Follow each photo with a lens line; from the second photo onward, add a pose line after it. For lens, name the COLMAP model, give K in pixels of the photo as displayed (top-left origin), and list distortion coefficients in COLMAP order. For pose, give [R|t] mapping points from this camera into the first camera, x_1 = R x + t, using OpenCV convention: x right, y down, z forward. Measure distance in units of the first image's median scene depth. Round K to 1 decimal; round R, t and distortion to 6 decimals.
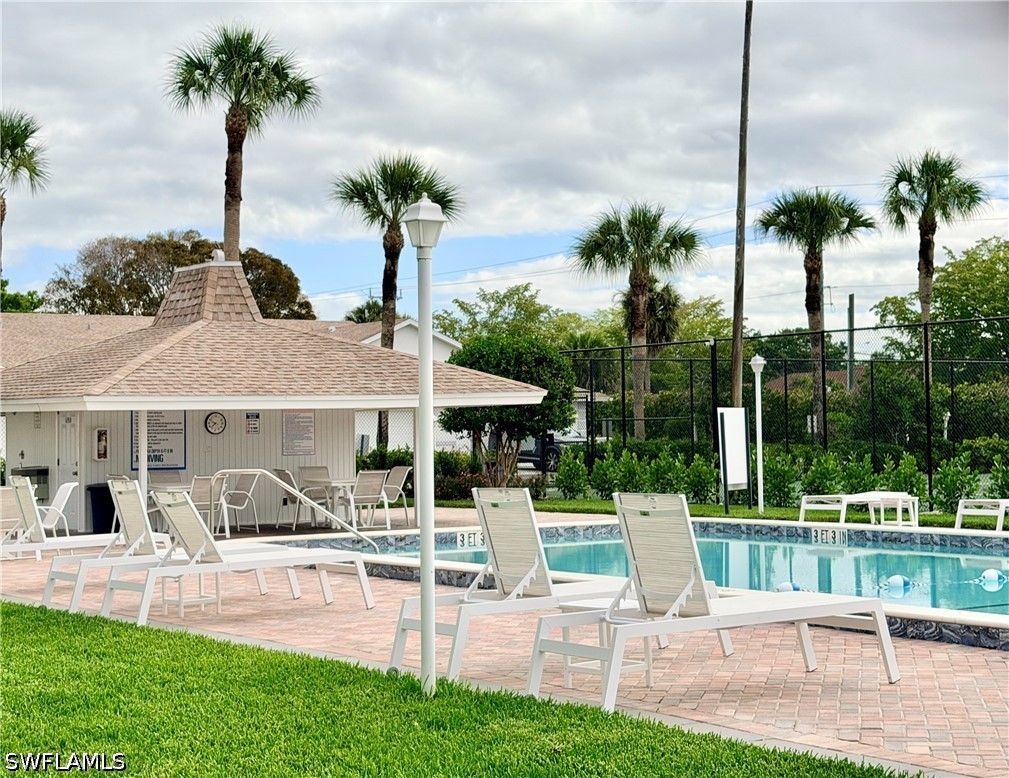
lens RADIAL K [[1602.6, 0, 505.8], [0, 1602.6, 386.0], [0, 0, 1]] dist [0.041029, 0.000000]
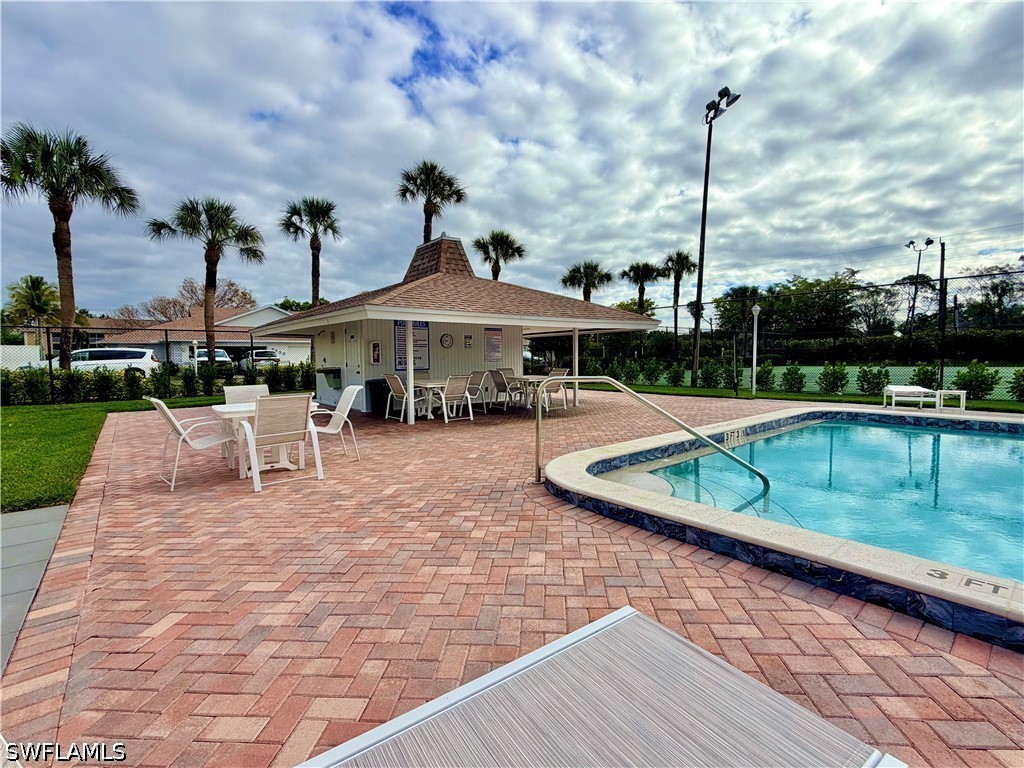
lens RADIAL K [[445.1, 0, 509.9], [0, 445.1, 380.3], [0, 0, 1]] dist [-0.023057, -0.000995]
pose [[0.997321, -0.001377, 0.073142, -0.103078], [-0.004472, 0.996805, 0.079744, 0.018299], [-0.073018, -0.079857, 0.994128, 0.380252]]
